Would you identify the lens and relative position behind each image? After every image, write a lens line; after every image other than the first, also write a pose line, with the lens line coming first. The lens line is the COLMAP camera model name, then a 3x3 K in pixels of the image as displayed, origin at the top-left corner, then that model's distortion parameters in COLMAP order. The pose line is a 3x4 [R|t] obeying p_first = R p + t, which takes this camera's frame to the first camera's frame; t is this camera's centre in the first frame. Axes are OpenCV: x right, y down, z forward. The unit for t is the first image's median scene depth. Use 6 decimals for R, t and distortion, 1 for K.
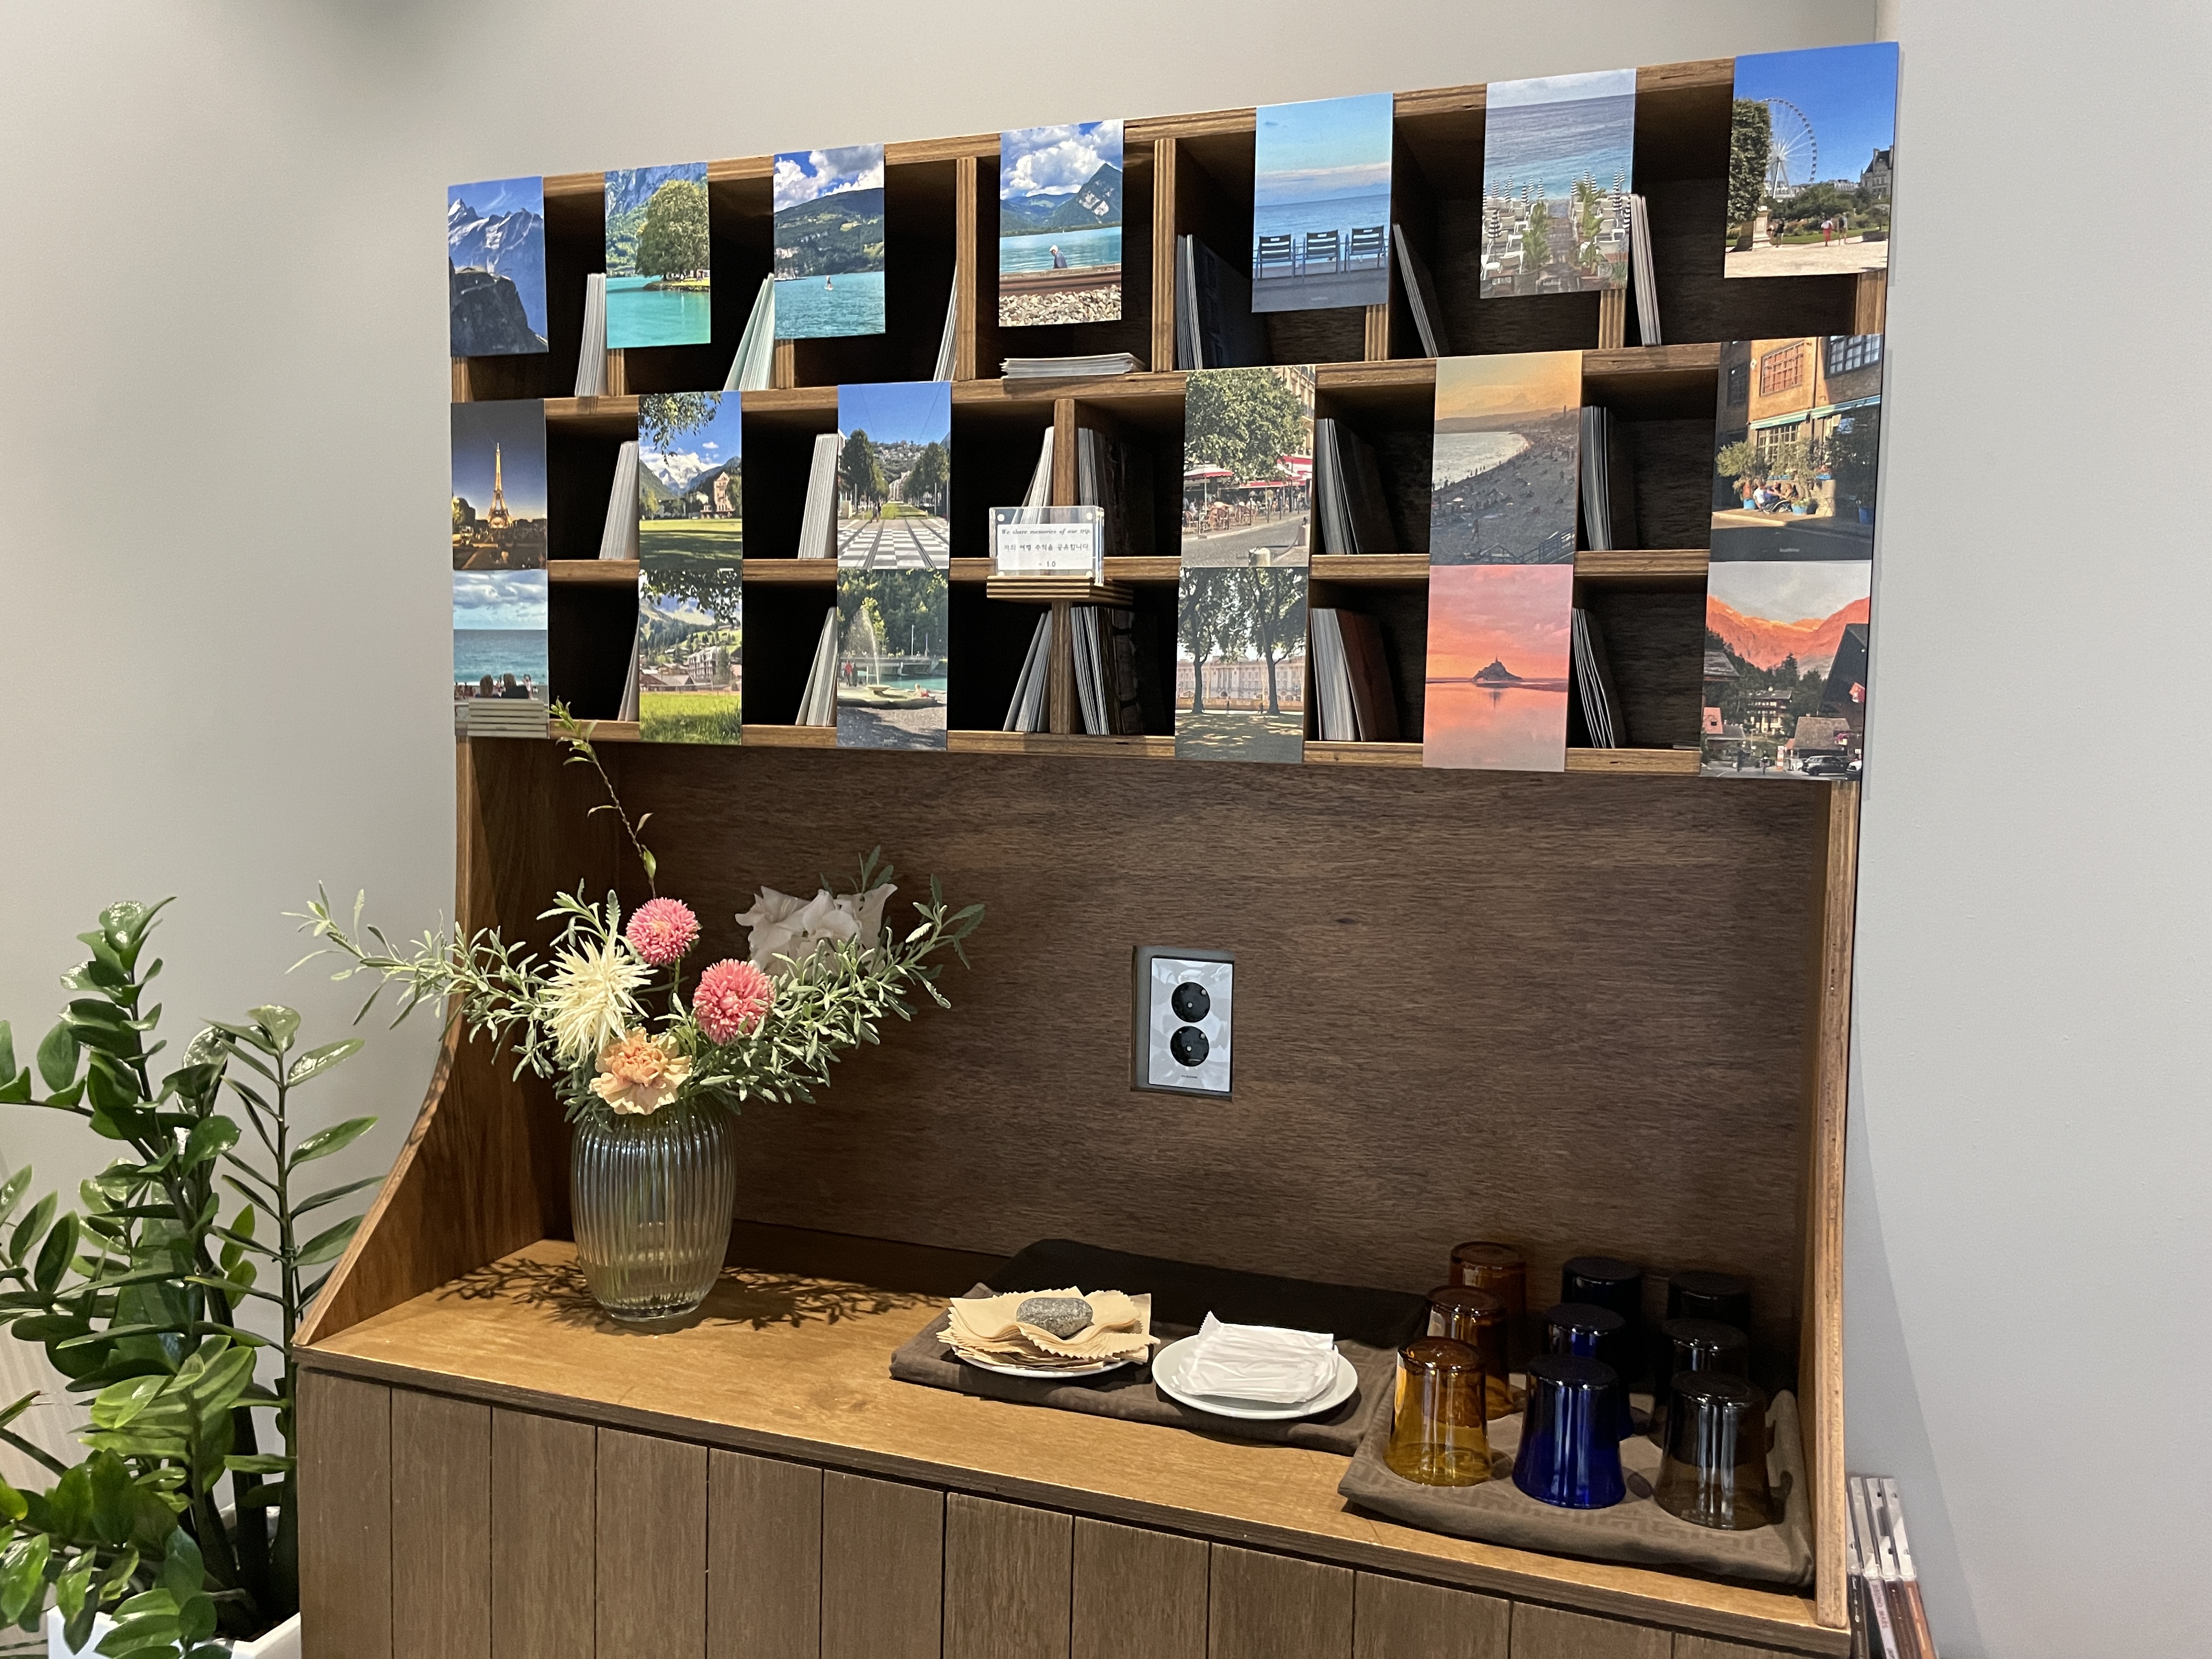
lens RADIAL K [[1701.4, 0, 1094.2], [0, 1701.4, 835.7], [0, 0, 1]] dist [0.083393, -0.099474]
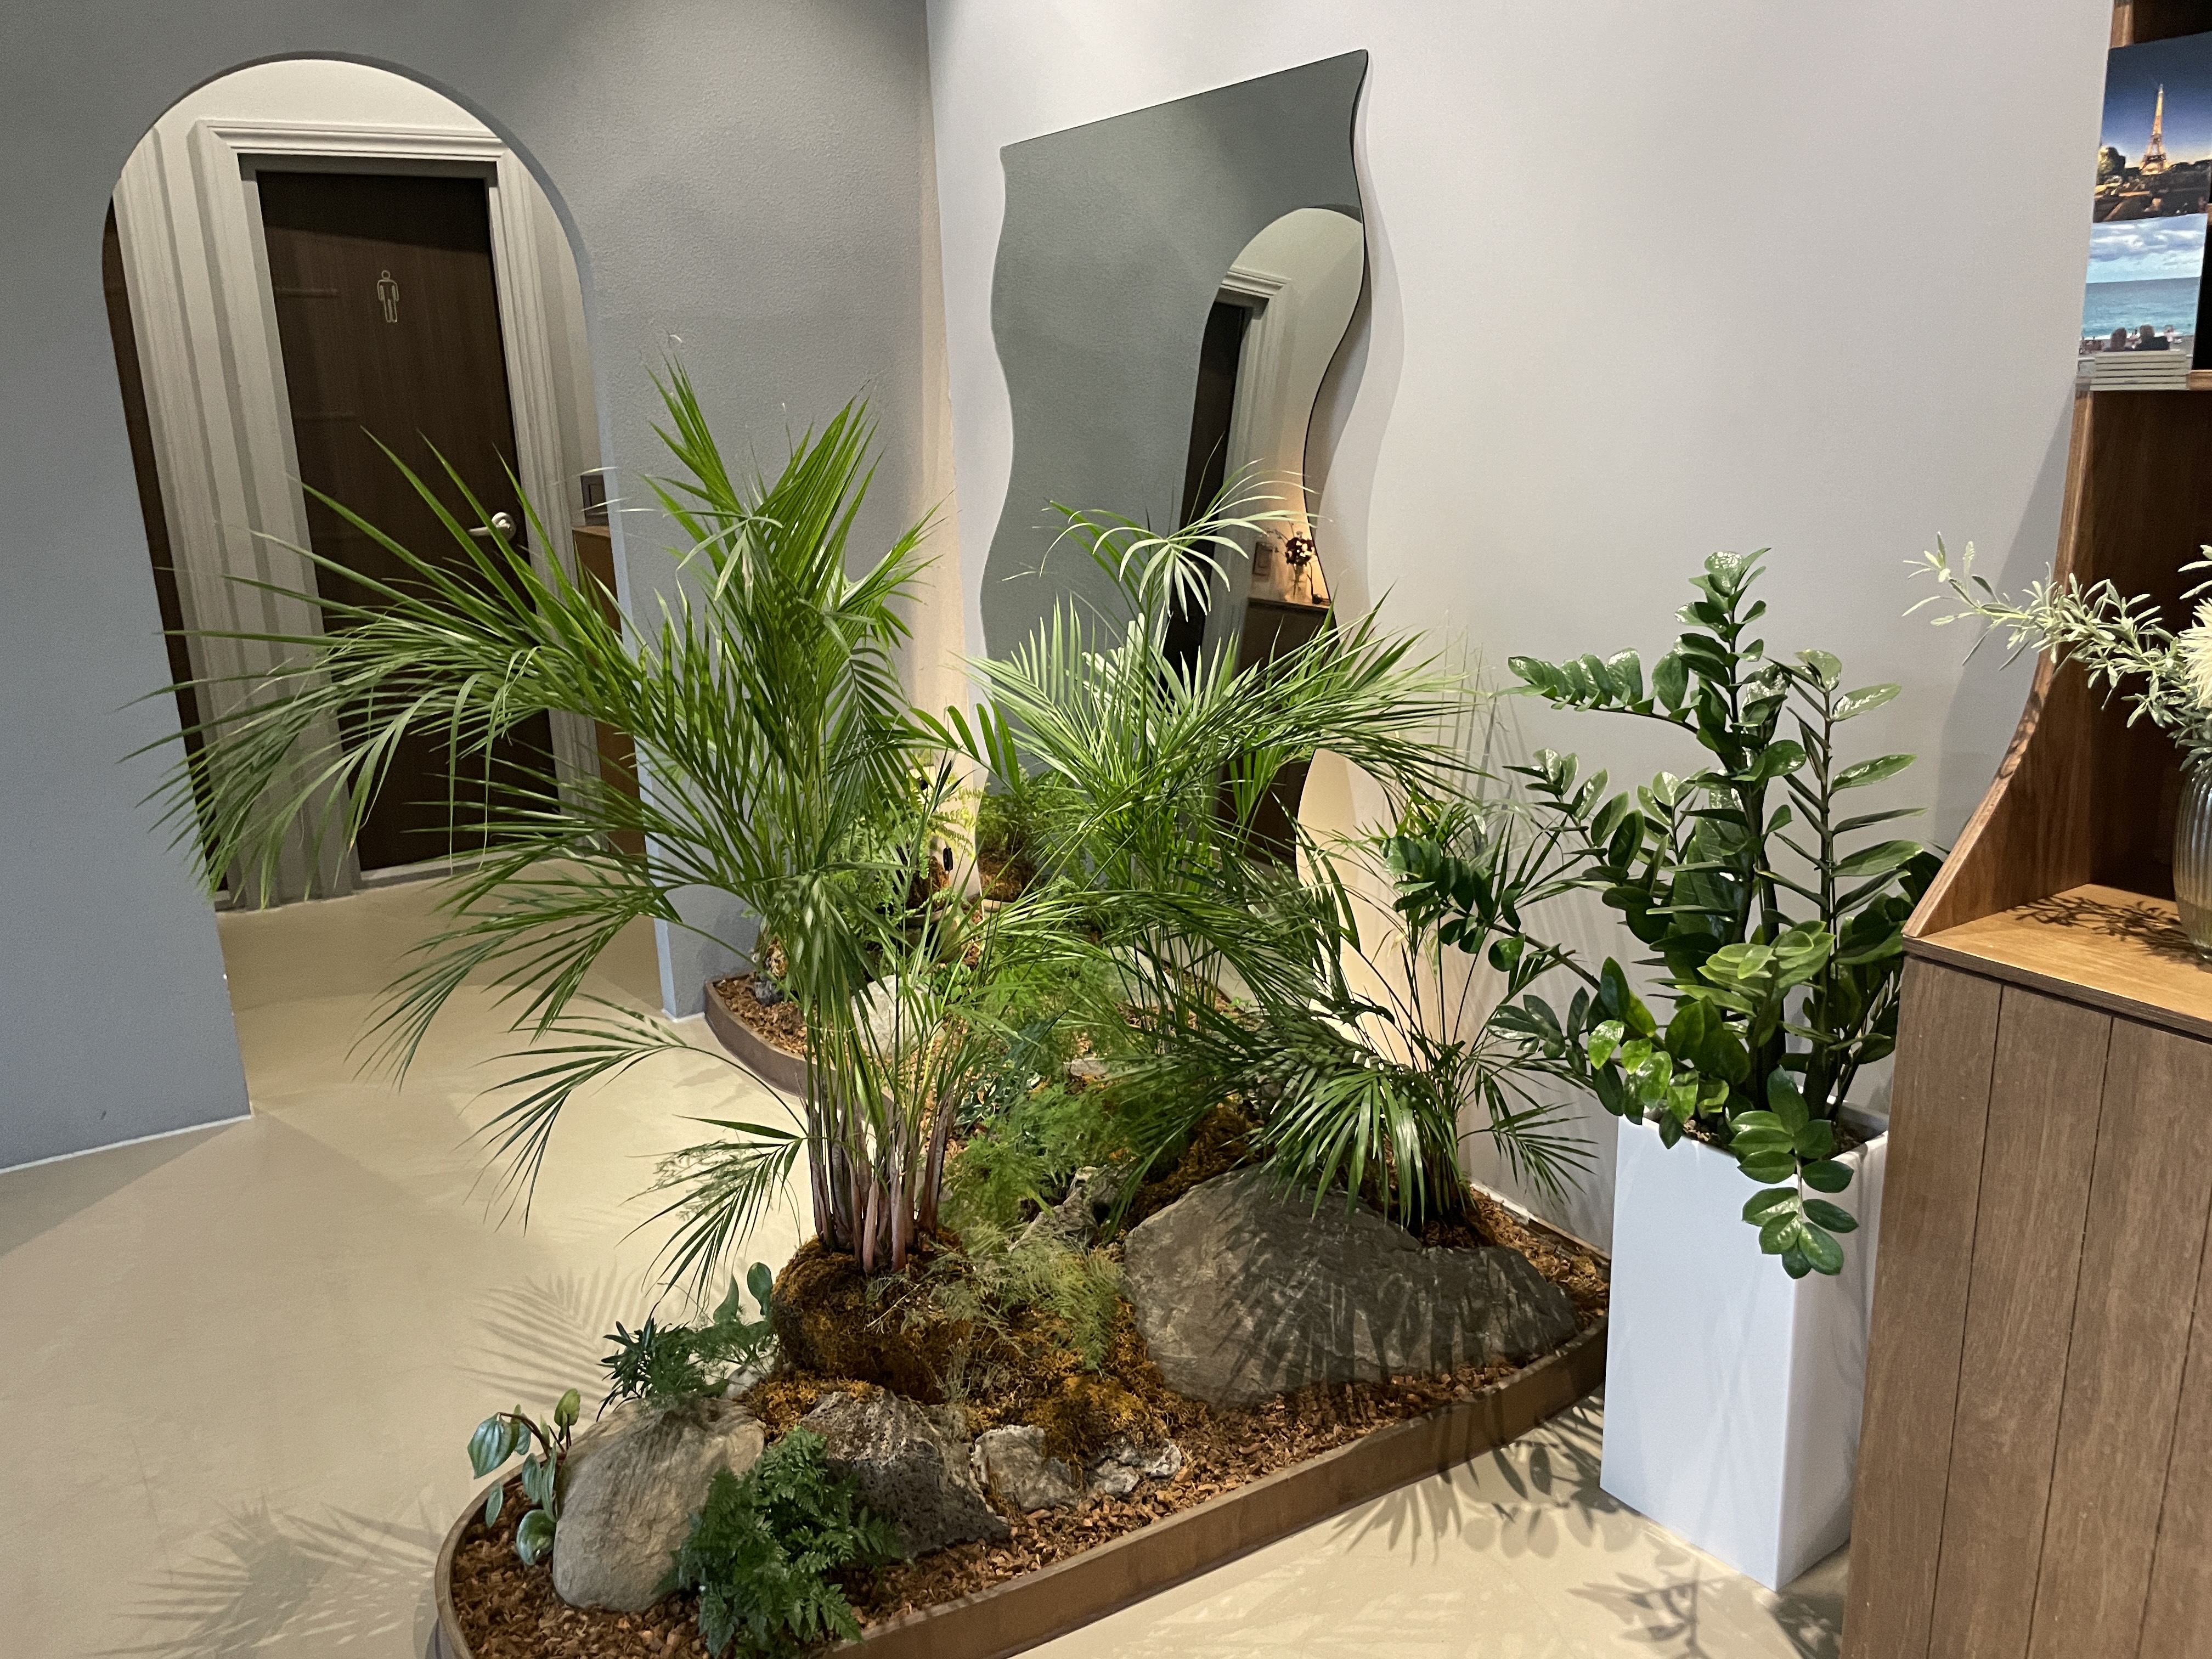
lens RADIAL K [[1701.4, 0, 1094.2], [0, 1701.4, 835.7], [0, 0, 1]] dist [0.083393, -0.099474]
pose [[0.791493, 0.116052, -0.600059, -0.196683], [-0.003746, 0.982710, 0.185115, 0.014720], [0.611167, -0.144269, 0.778243, -0.218395]]
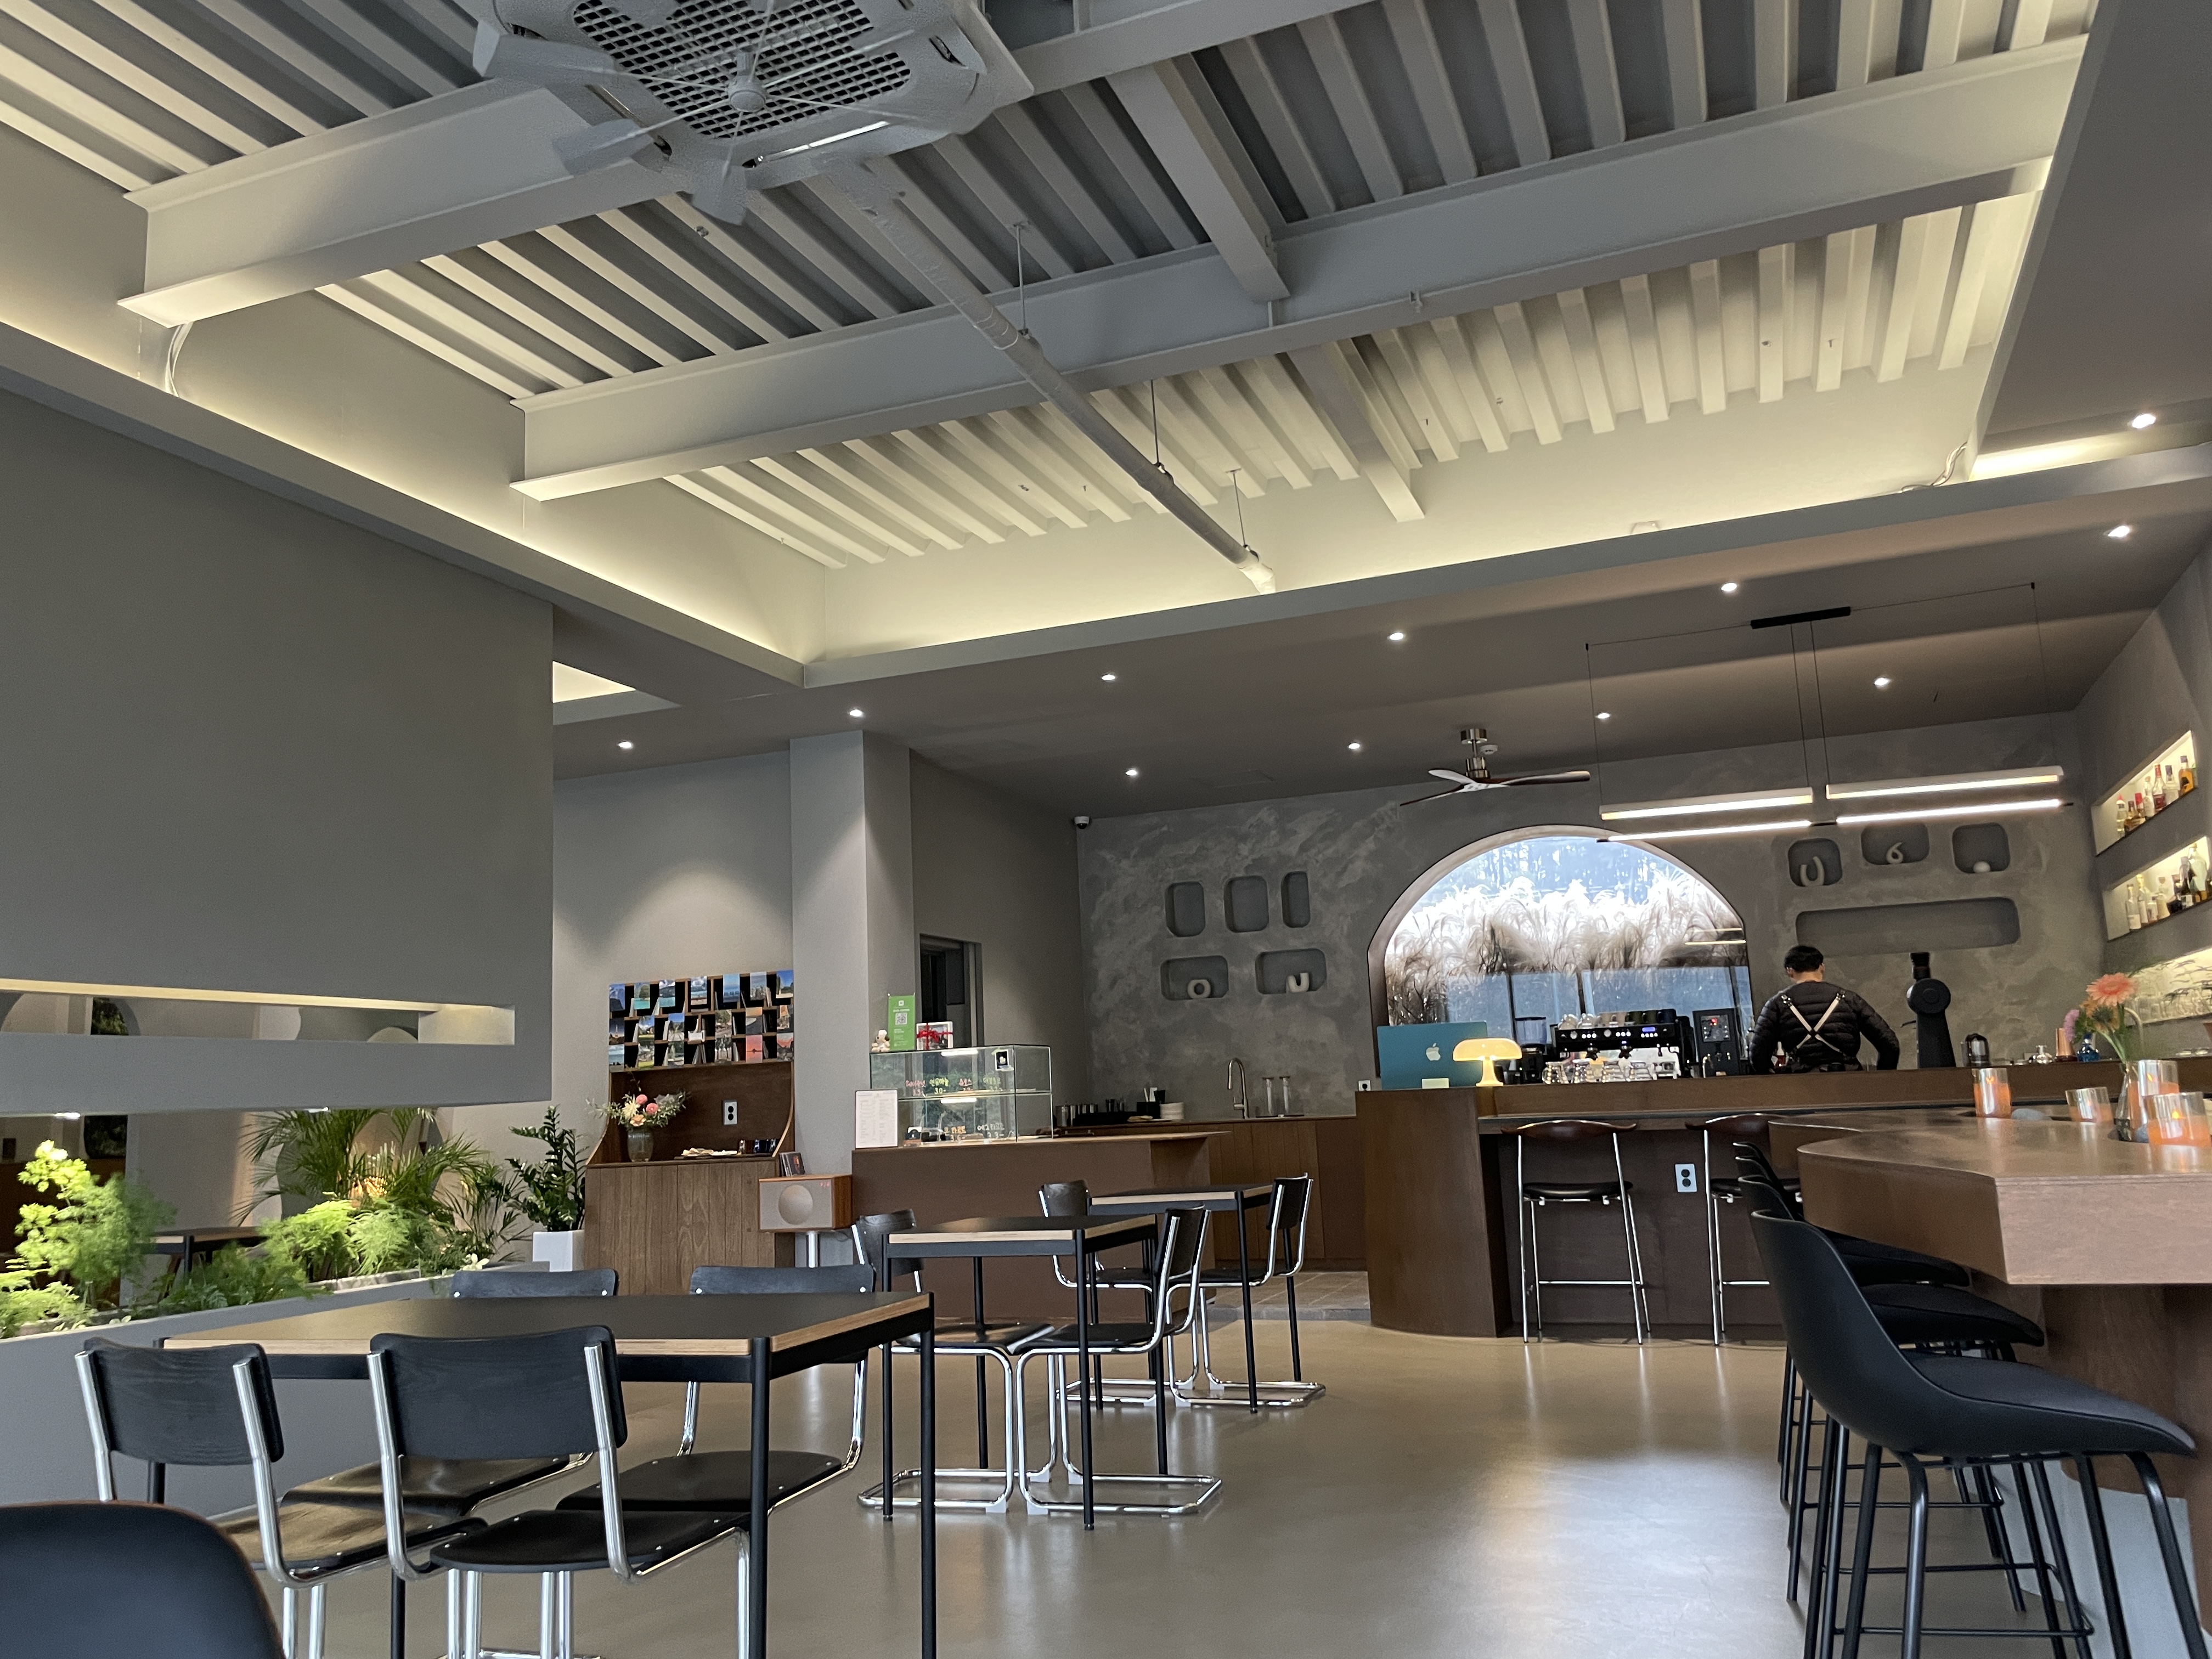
lens RADIAL K [[1701.4, 0, 1094.2], [0, 1701.4, 835.7], [0, 0, 1]] dist [0.083393, -0.099474]
pose [[0.997836, -0.064857, -0.010803, 1.561024], [0.060266, 0.967866, -0.244140, 0.762458], [0.026290, 0.242960, 0.969680, -5.376078]]
